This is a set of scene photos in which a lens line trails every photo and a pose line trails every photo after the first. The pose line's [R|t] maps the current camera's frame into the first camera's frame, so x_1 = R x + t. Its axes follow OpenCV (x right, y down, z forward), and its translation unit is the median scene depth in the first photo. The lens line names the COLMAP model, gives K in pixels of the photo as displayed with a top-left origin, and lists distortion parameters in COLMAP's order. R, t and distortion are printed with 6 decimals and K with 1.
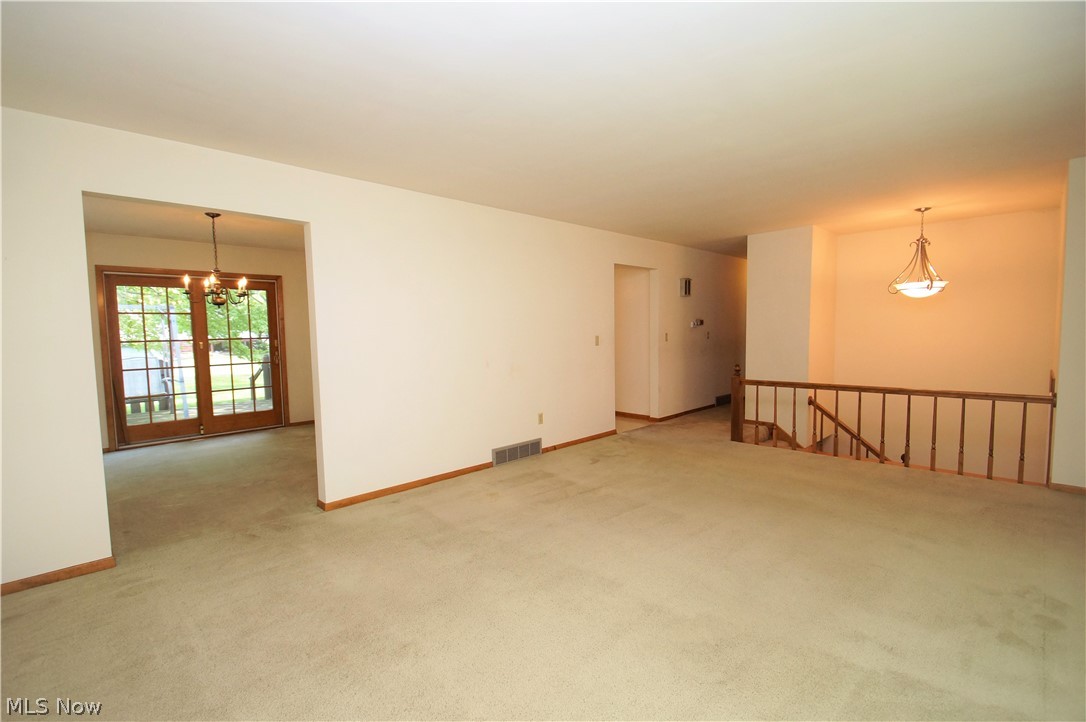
lens RADIAL K [[488.8, 0, 533.4], [0, 488.8, 361.6], [0, 0, 1]] dist [0.007896, -0.008917]
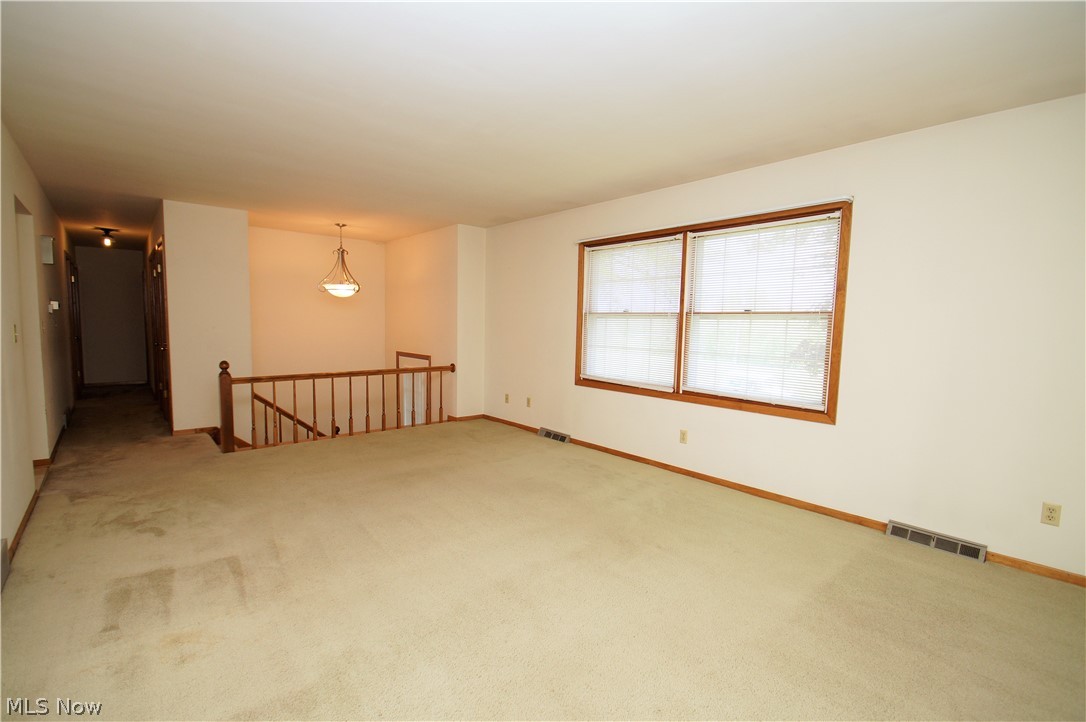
lens RADIAL K [[488.8, 0, 534.7], [0, 488.8, 364.5], [0, 0, 1]] dist [0.007896, -0.008917]
pose [[0.056545, -0.067562, 0.996111, -0.417748], [0.043870, 0.996912, 0.065126, -0.021543], [-0.997436, 0.040017, 0.059334, 0.455242]]
